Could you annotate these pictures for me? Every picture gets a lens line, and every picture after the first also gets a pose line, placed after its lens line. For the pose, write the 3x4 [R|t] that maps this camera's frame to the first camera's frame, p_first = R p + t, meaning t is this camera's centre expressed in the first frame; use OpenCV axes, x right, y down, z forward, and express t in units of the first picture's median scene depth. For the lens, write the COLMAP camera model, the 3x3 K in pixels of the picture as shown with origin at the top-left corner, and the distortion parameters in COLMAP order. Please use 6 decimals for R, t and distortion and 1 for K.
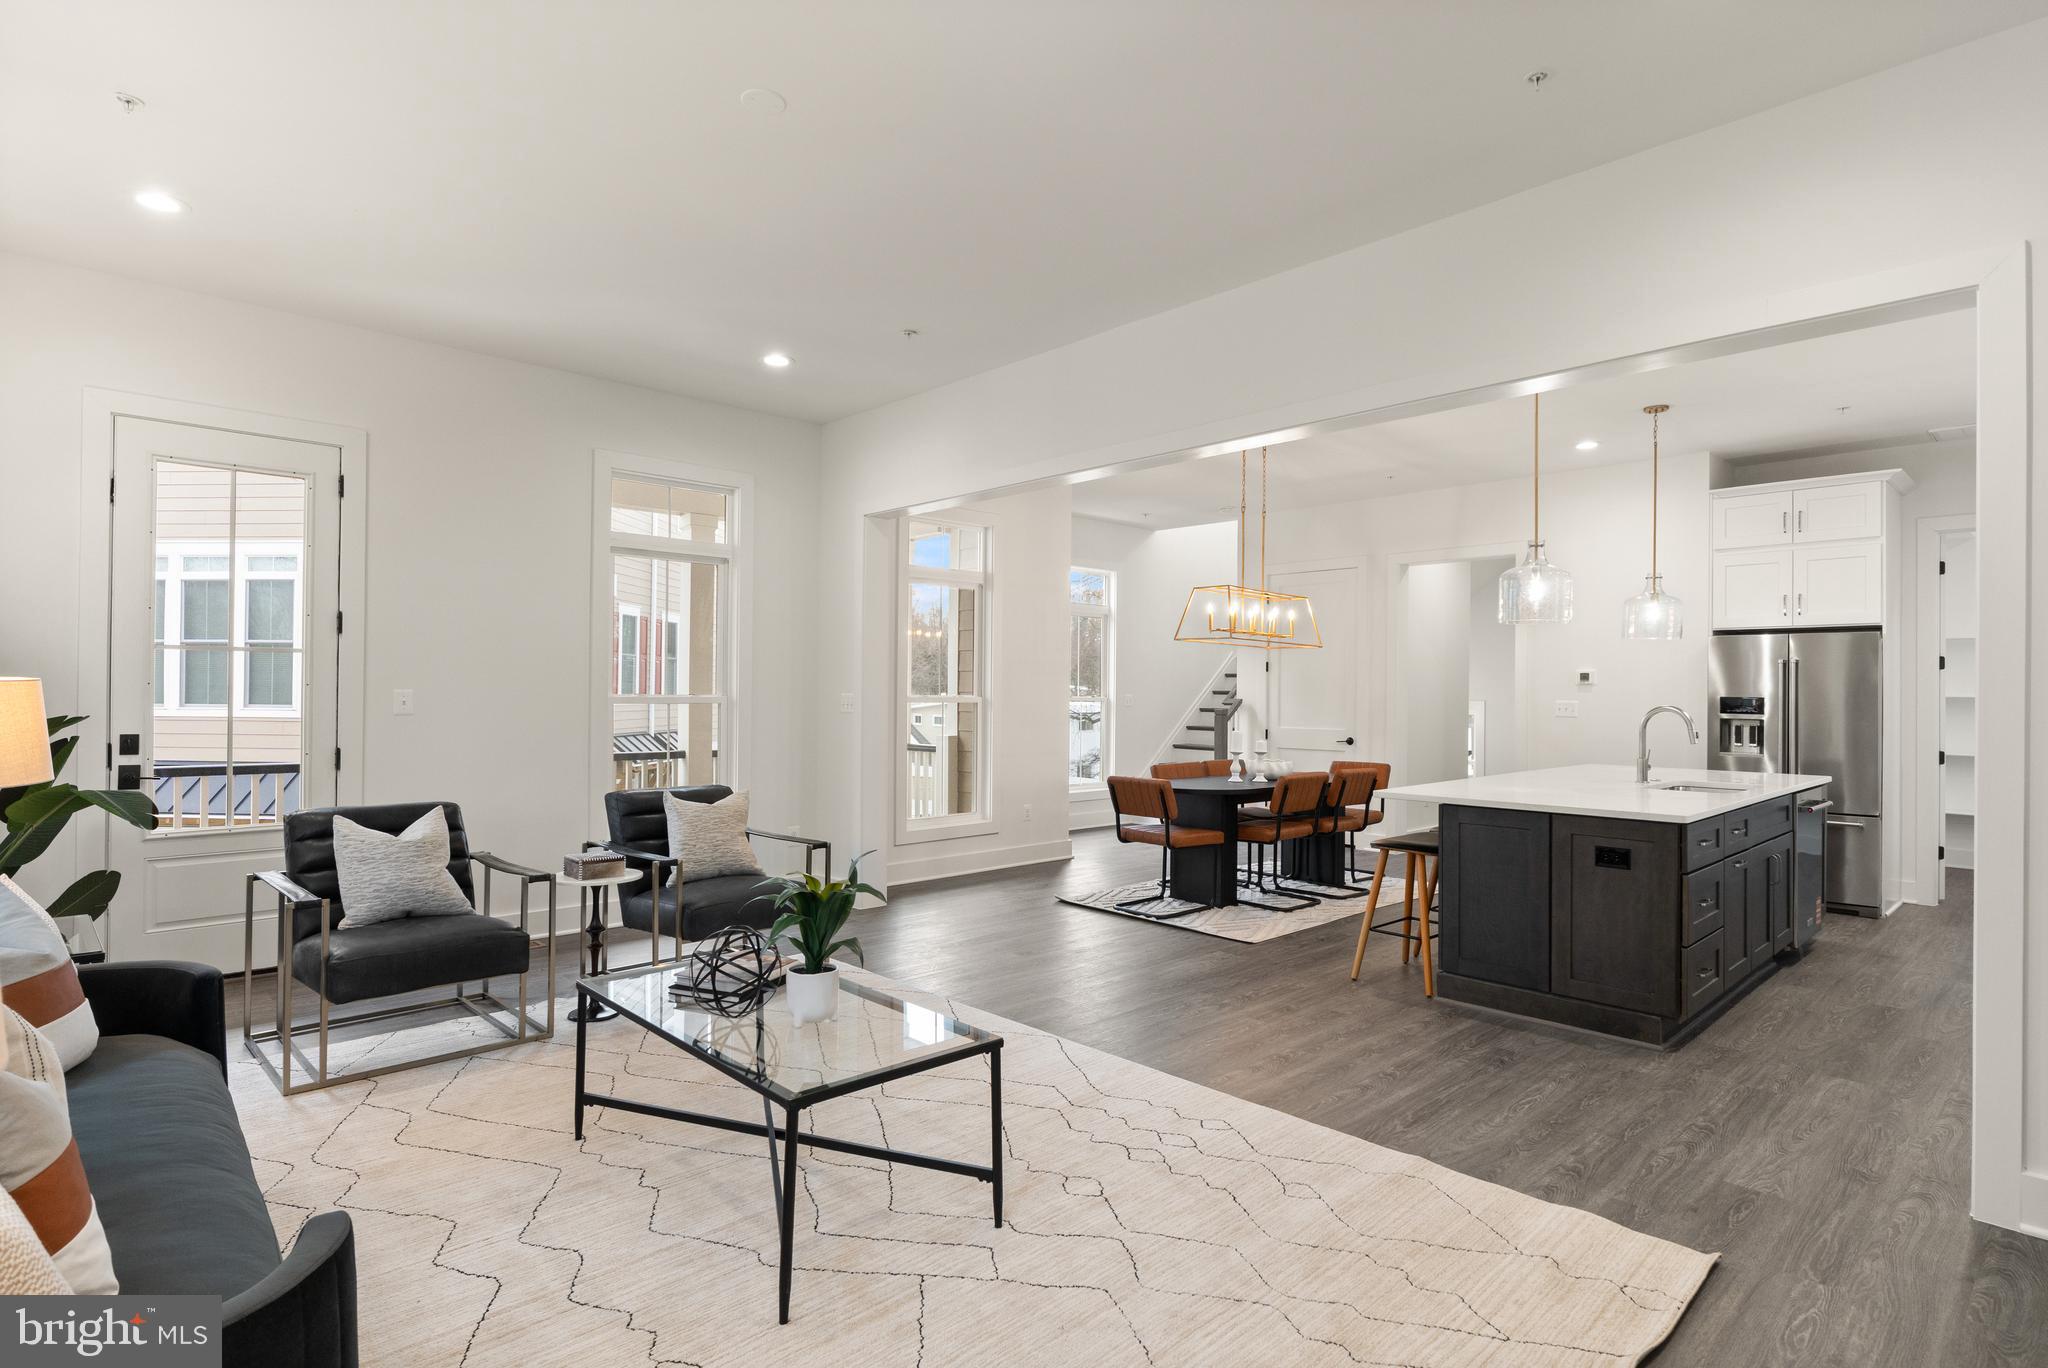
lens RADIAL K [[1040.5, 0, 1024.0], [0, 1040.5, 684.0], [0, 0, 1]] dist [-0.000442, 0.000415]
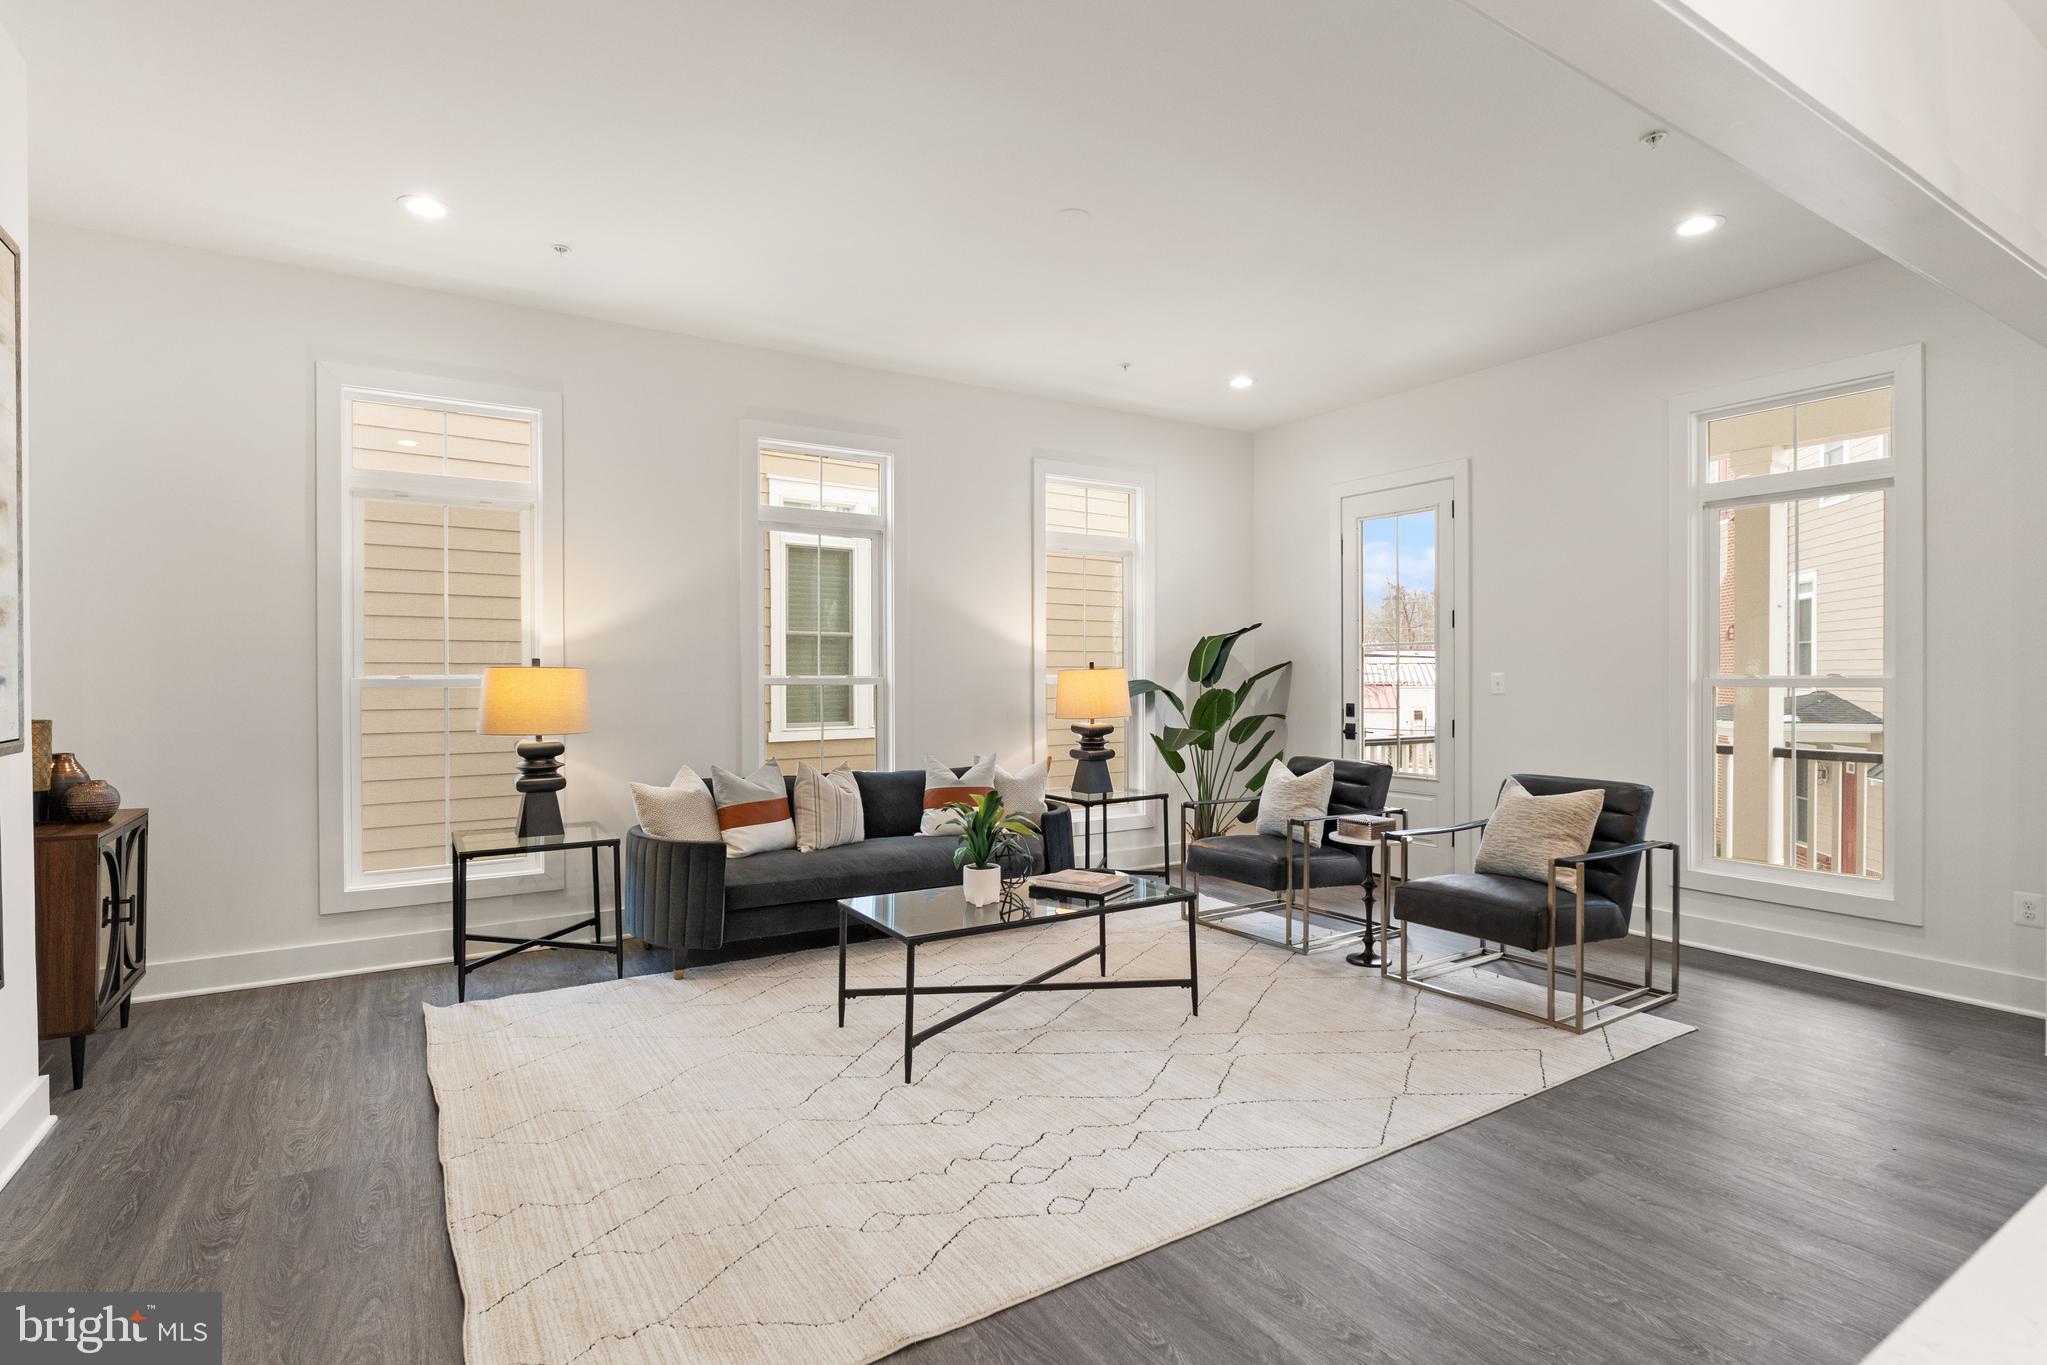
lens RADIAL K [[1004.4, 0, 1023.5], [0, 1004.4, 682.5], [0, 0, 1]] dist [-0.004156, 0.000000]
pose [[-0.195502, -0.002606, -0.980700, 0.470615], [0.007238, 0.999965, -0.004100, 0.013821], [0.980677, -0.007900, -0.195476, 0.560644]]
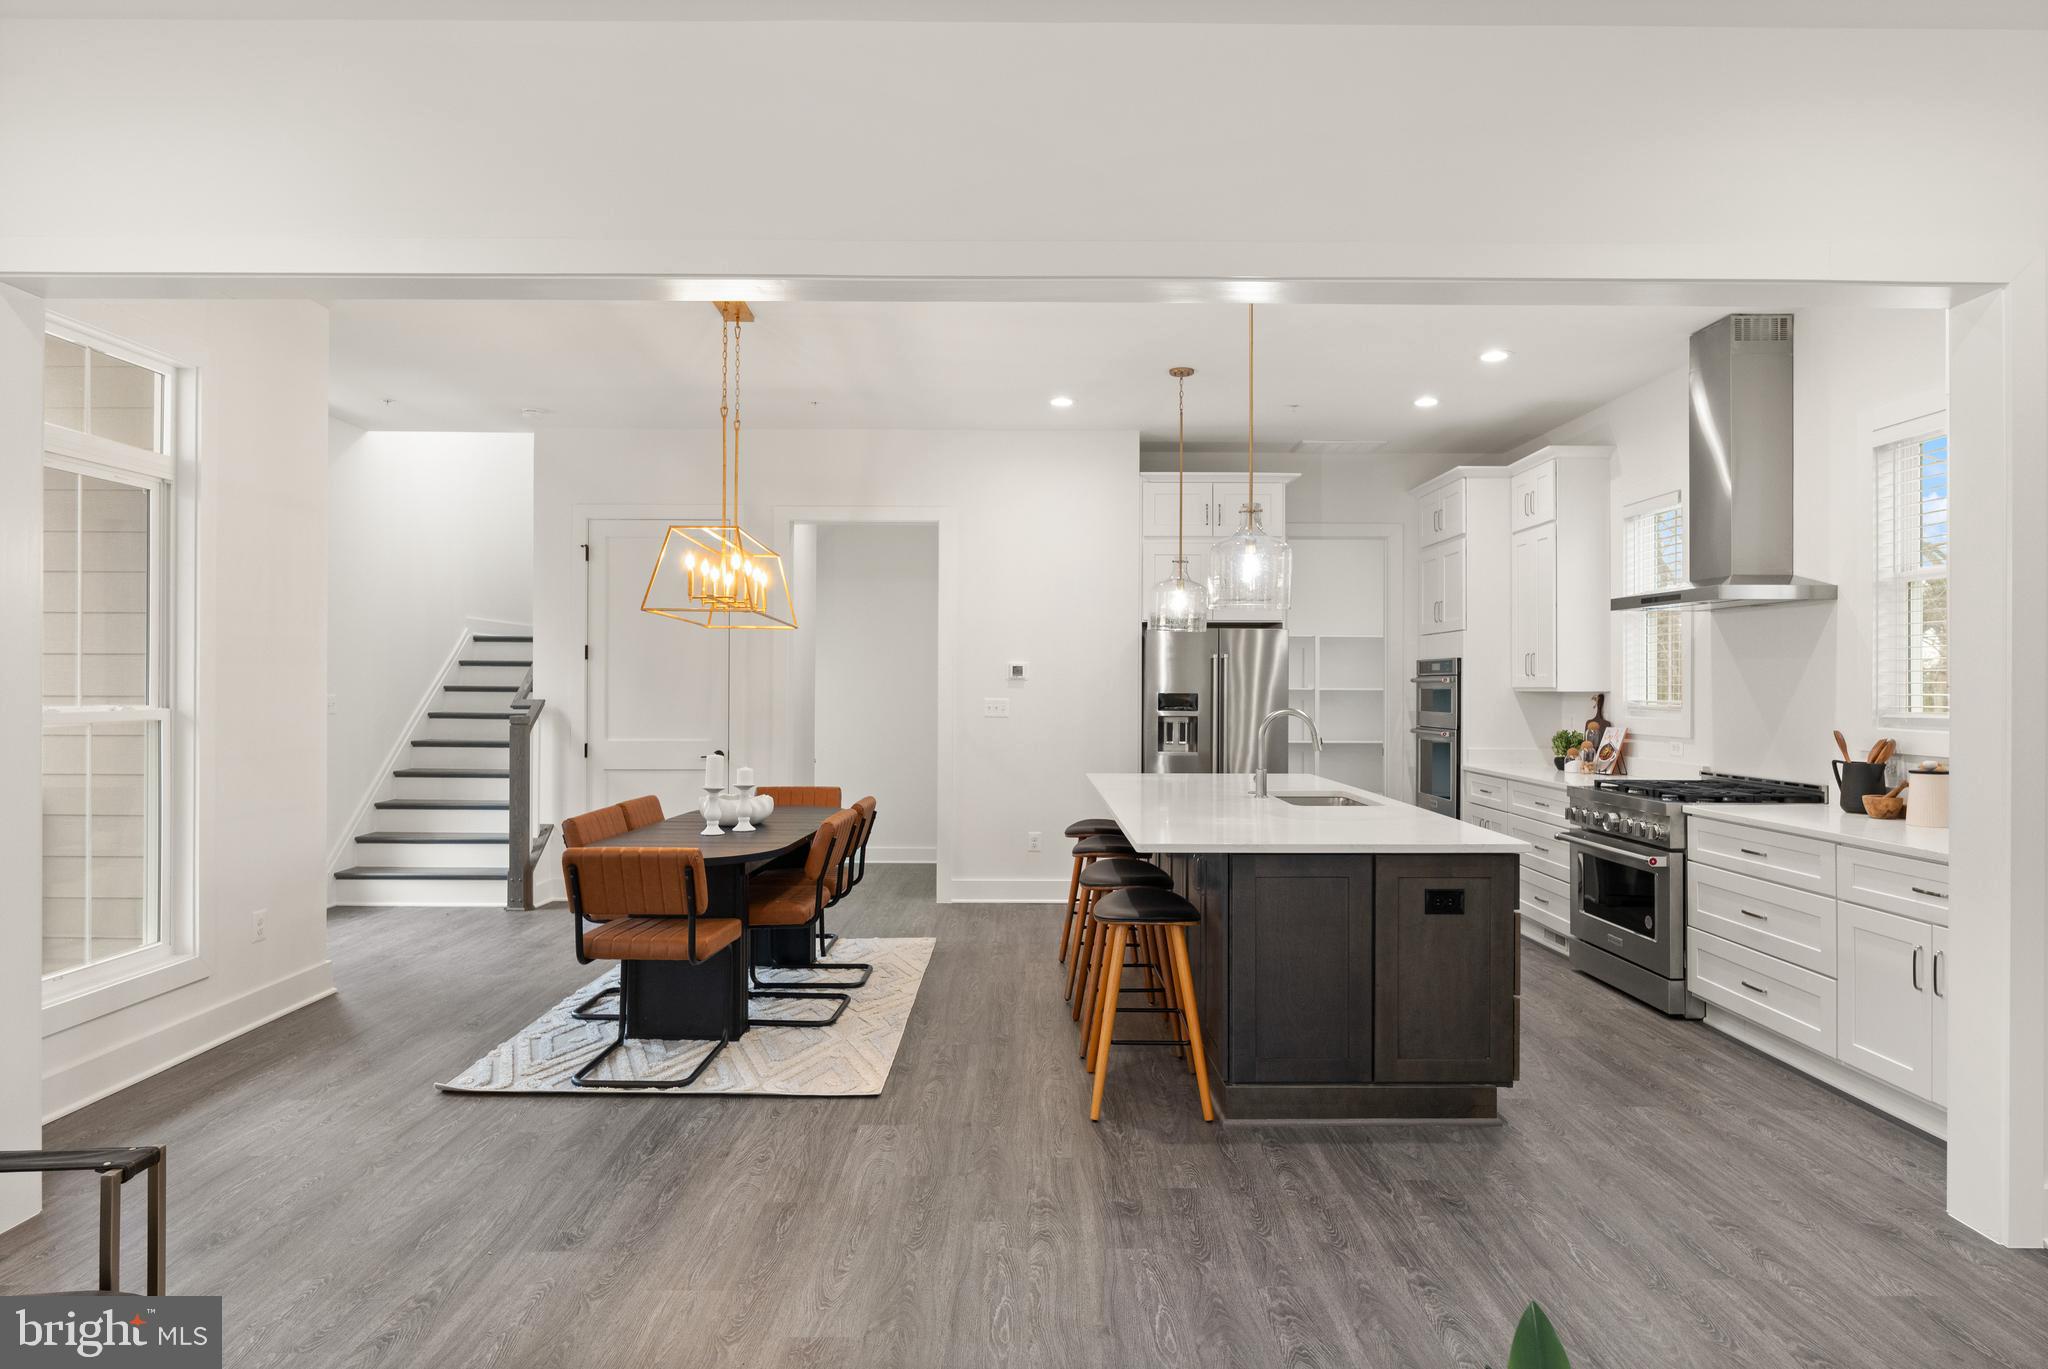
lens RADIAL K [[1183.3, 0, 1032.6], [0, 1183.3, 683.8], [0, 0, 1]] dist [-0.005236, 0.000244]
pose [[0.678976, -0.006426, 0.734133, -0.211478], [-0.003265, 0.999925, 0.011772, -0.008842], [-0.734154, -0.010390, 0.678904, 0.386401]]
